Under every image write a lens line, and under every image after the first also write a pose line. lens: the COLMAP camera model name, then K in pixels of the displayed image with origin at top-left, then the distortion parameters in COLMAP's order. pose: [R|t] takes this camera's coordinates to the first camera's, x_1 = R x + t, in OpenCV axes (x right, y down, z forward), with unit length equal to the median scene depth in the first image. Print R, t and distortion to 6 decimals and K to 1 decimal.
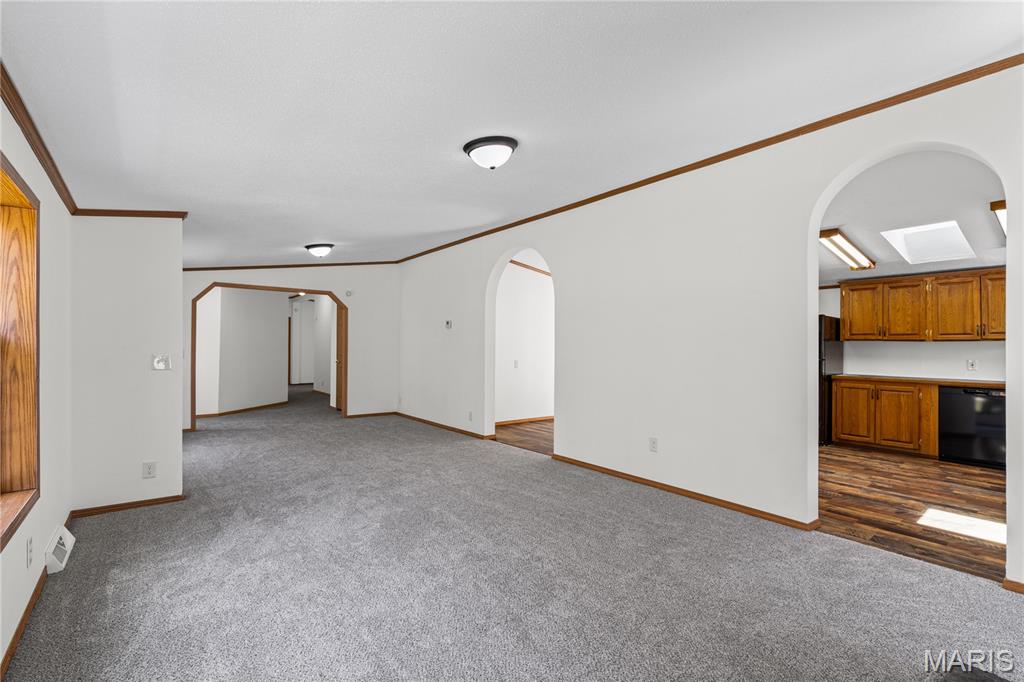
lens RADIAL K [[457.5, 0, 517.0], [0, 457.5, 339.8], [0, 0, 1]] dist [-0.000328, 0.000347]
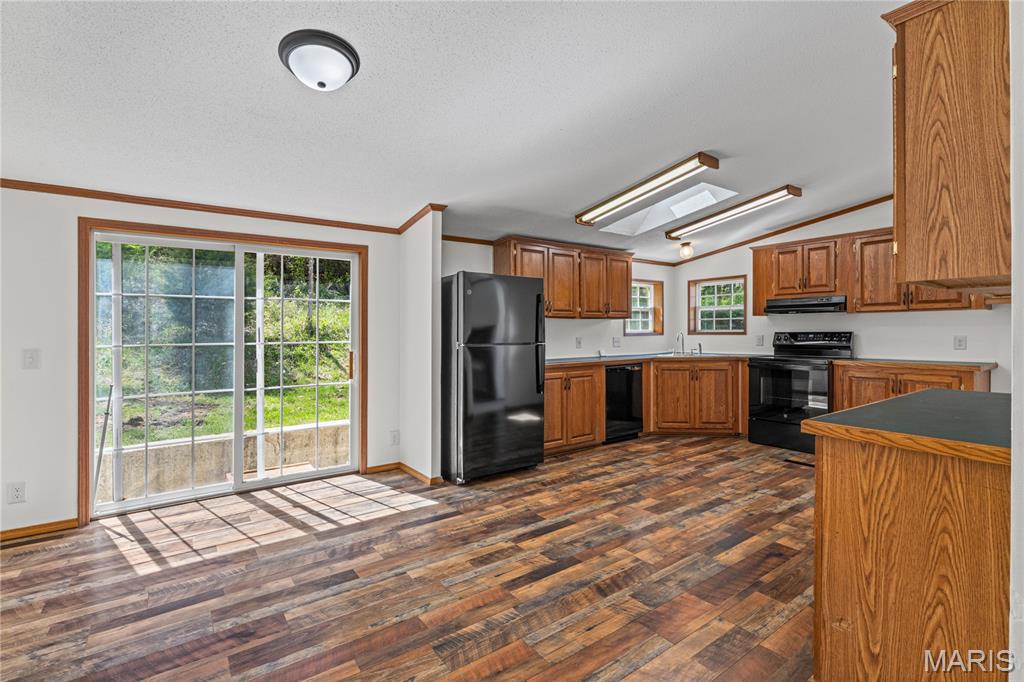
lens RADIAL K [[466.0, 0, 522.4], [0, 466.0, 333.5], [0, 0, 1]] dist [-0.000038, 0.000366]
pose [[0.030168, -0.017129, 0.999398, -0.034987], [-0.010998, 0.999787, 0.017467, 0.018324], [-0.999484, -0.011518, 0.029973, 1.081682]]
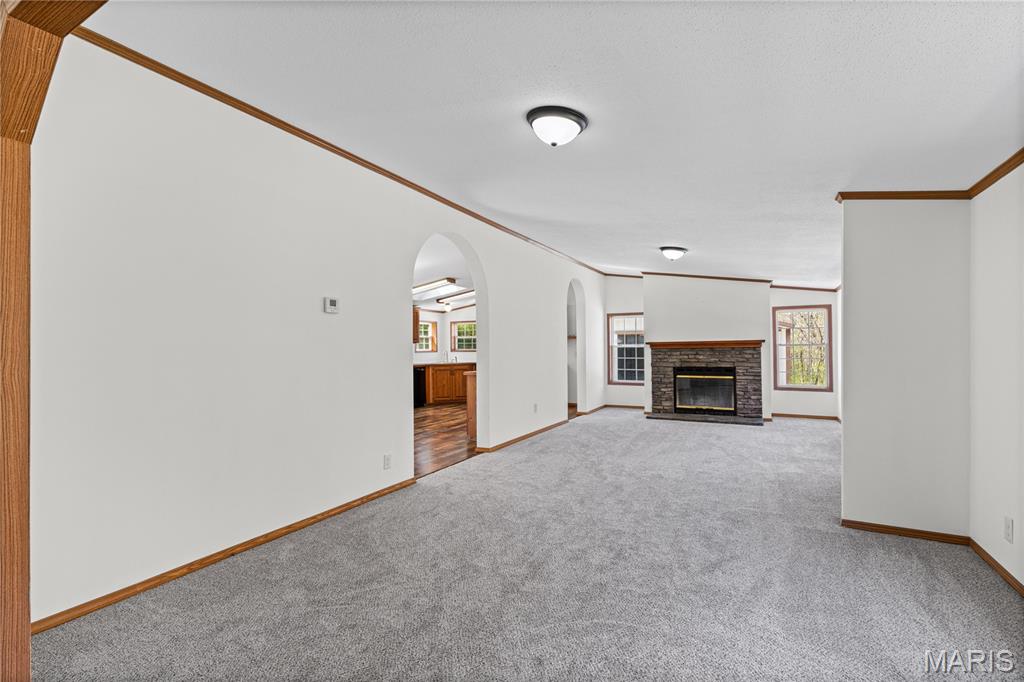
lens RADIAL K [[457.5, 0, 517.0], [0, 457.5, 339.8], [0, 0, 1]] dist [-0.000328, 0.000347]
pose [[-0.406065, 0.010293, 0.913786, -0.859735], [-0.005383, 0.999892, -0.013655, 0.009266], [-0.913828, -0.010464, -0.405966, 1.265577]]
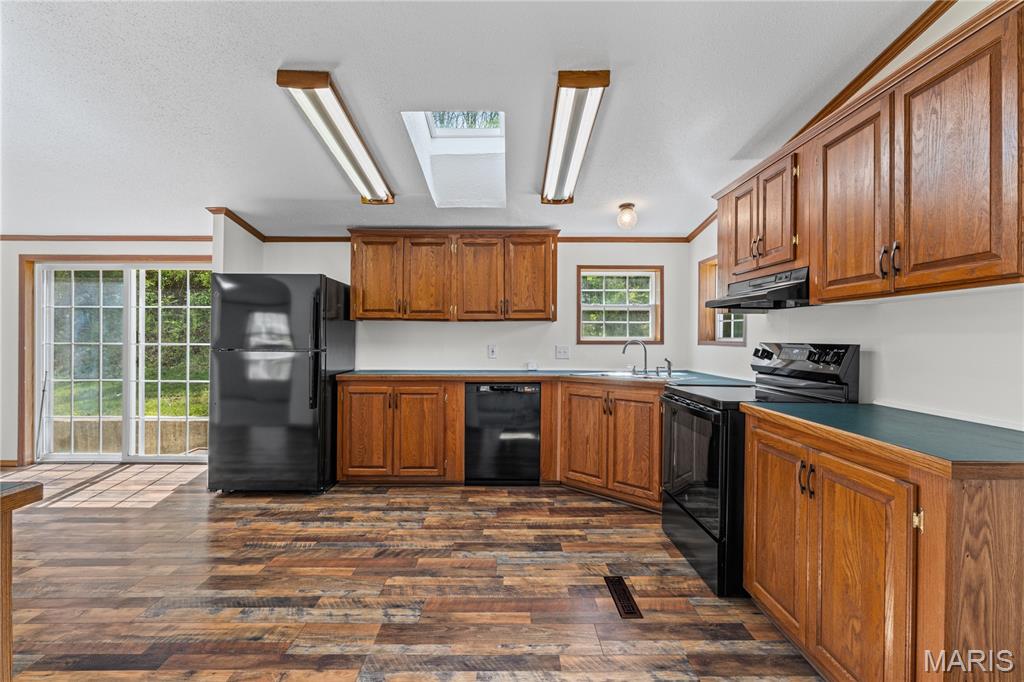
lens RADIAL K [[457.5, 0, 517.0], [0, 457.5, 339.8], [0, 0, 1]] dist [-0.000328, 0.000347]
pose [[0.602842, -0.014538, 0.797728, 0.376551], [-0.011026, 0.999587, 0.026549, 0.012234], [-0.797784, -0.024801, 0.602433, 0.476423]]
